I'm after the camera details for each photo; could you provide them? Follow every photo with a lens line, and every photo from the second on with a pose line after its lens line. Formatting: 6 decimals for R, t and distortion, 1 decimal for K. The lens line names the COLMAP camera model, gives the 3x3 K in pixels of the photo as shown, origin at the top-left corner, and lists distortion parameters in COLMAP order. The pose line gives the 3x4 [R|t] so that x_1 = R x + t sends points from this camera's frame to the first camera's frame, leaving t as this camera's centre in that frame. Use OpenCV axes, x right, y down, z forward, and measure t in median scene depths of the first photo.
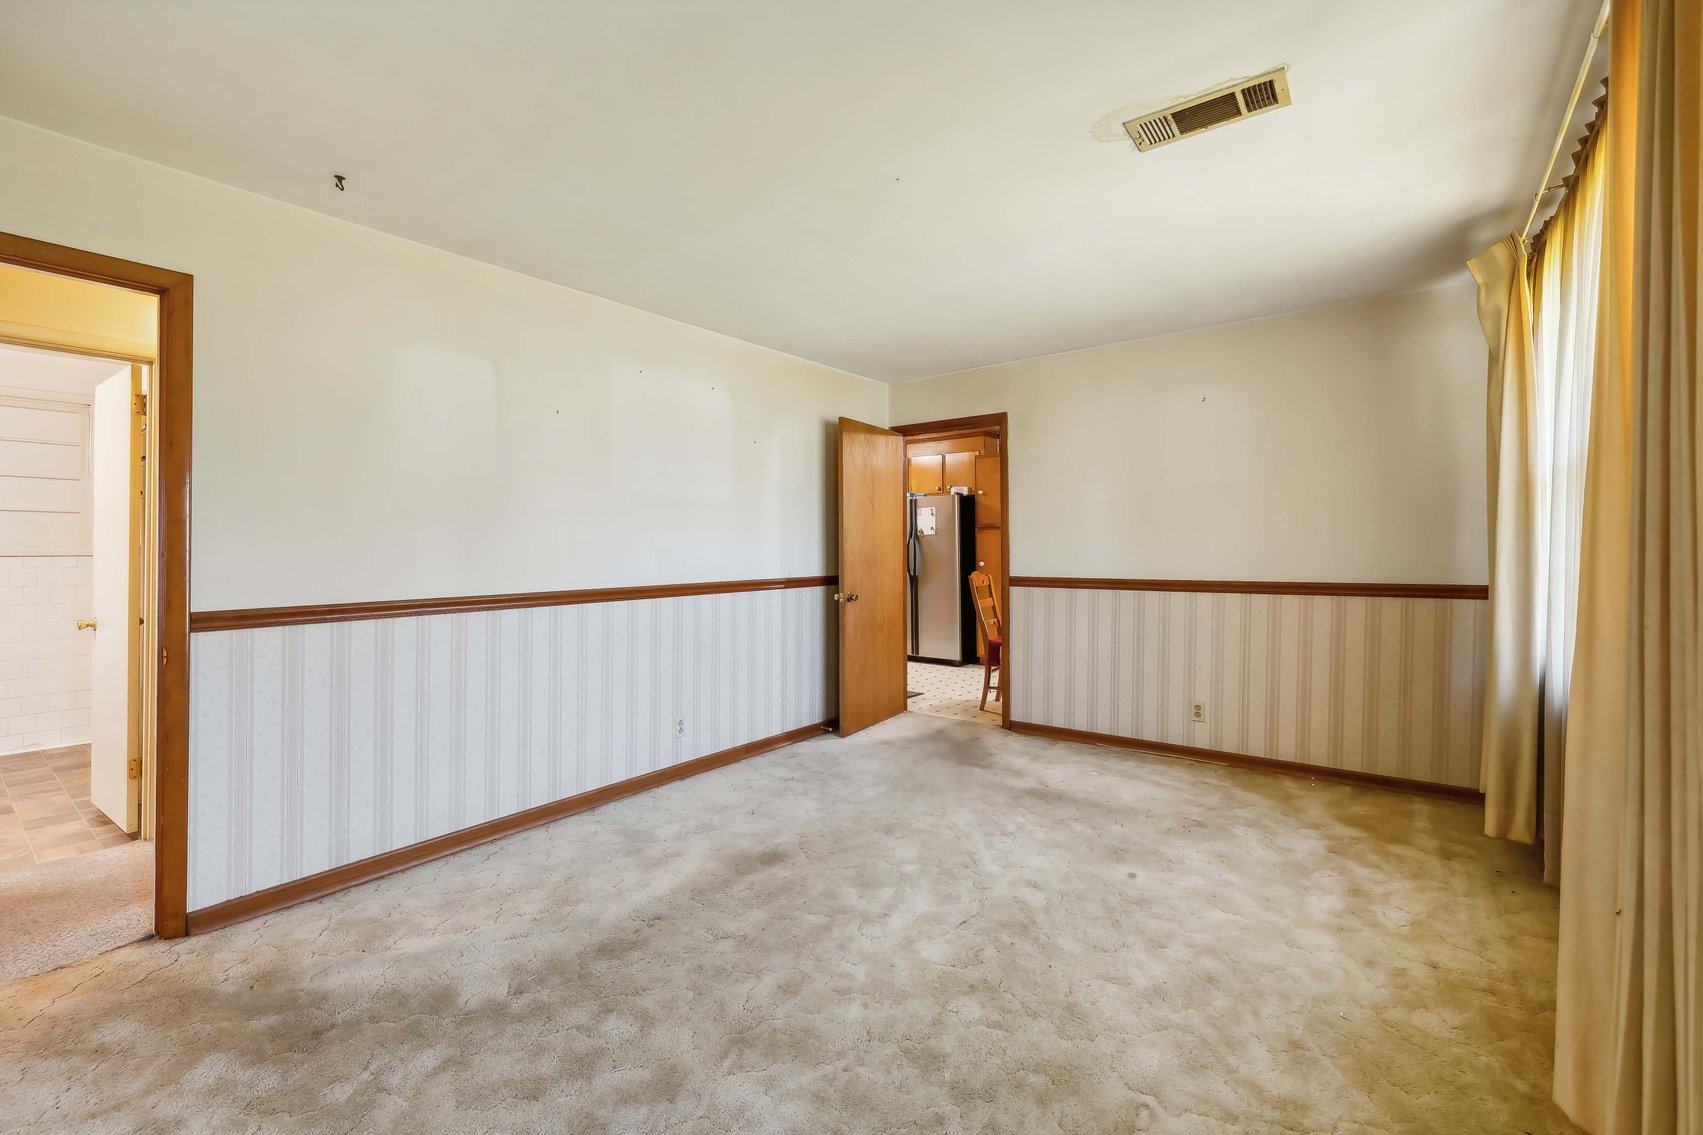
lens RADIAL K [[734.1, 0, 844.8], [0, 734.1, 555.9], [0, 0, 1]] dist [-0.001093, 0.000097]
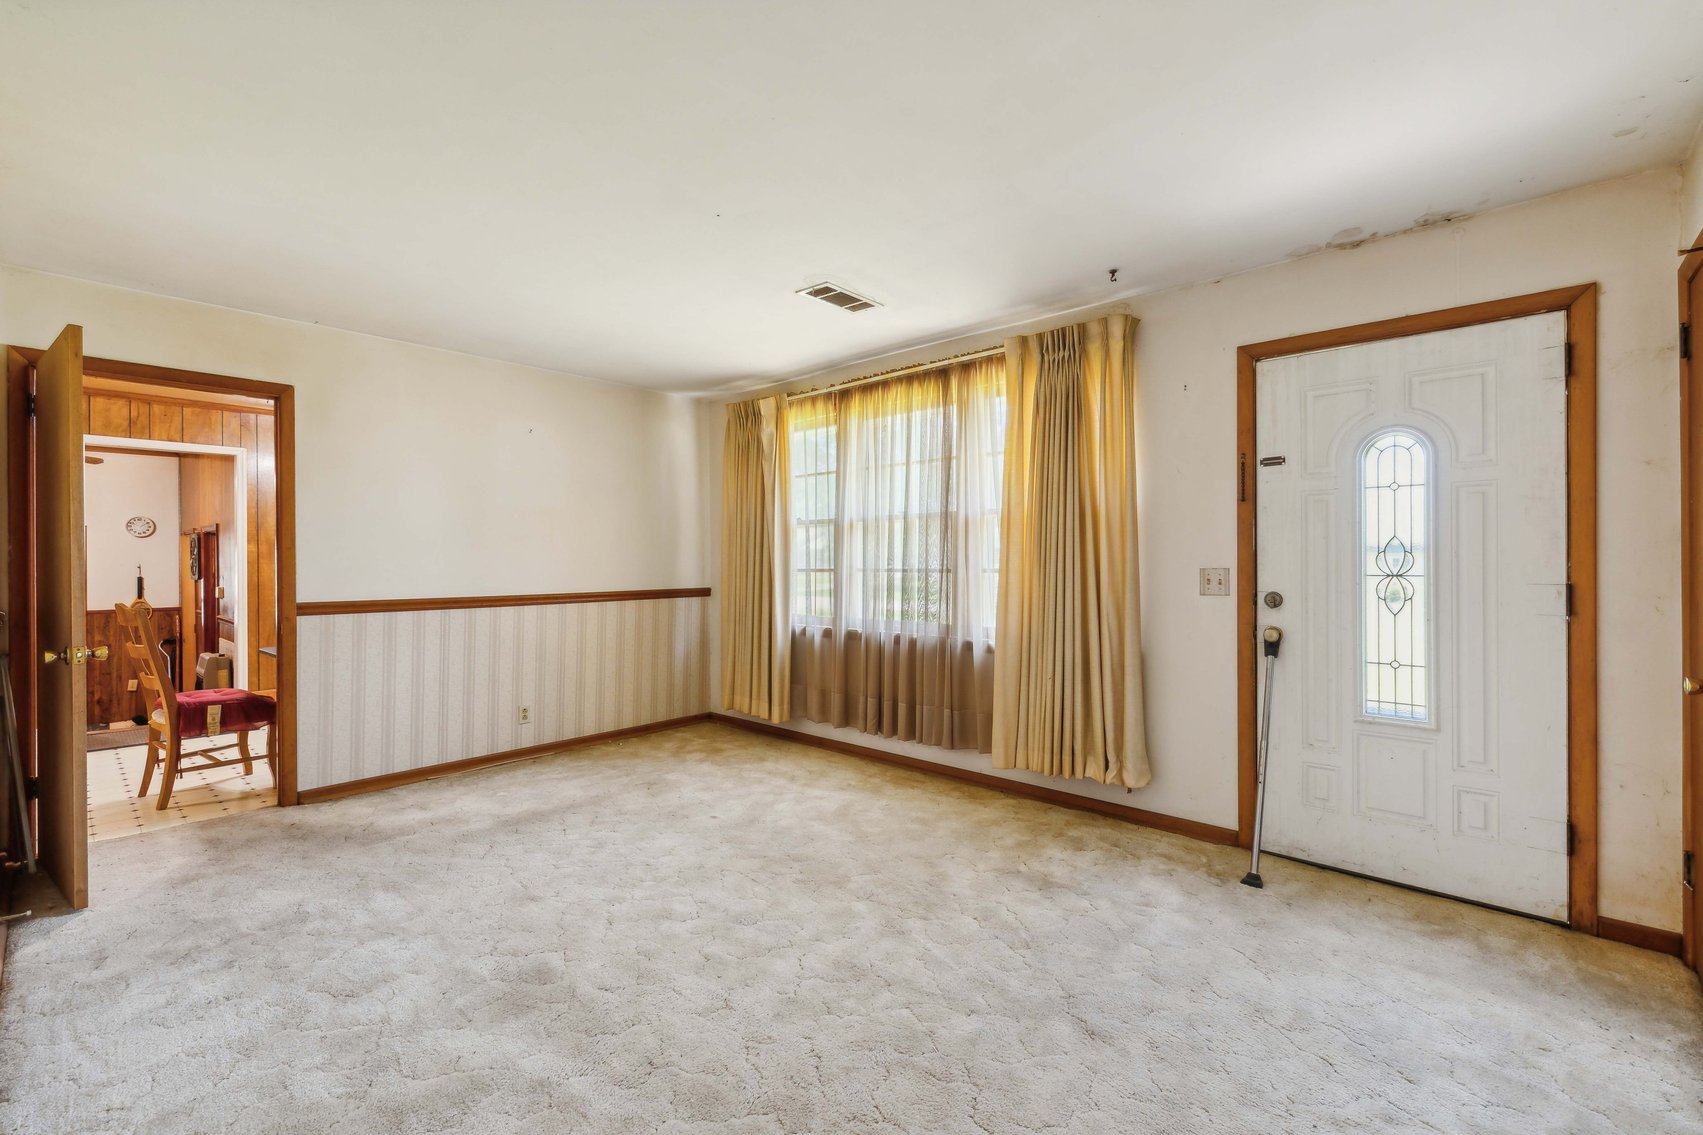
lens RADIAL K [[734.1, 0, 844.8], [0, 734.1, 555.9], [0, 0, 1]] dist [-0.001093, 0.000097]
pose [[0.077701, 0.013952, 0.996879, -0.639513], [0.019745, 0.999684, -0.015530, 0.002237], [-0.996781, 0.020891, 0.077401, 0.482672]]
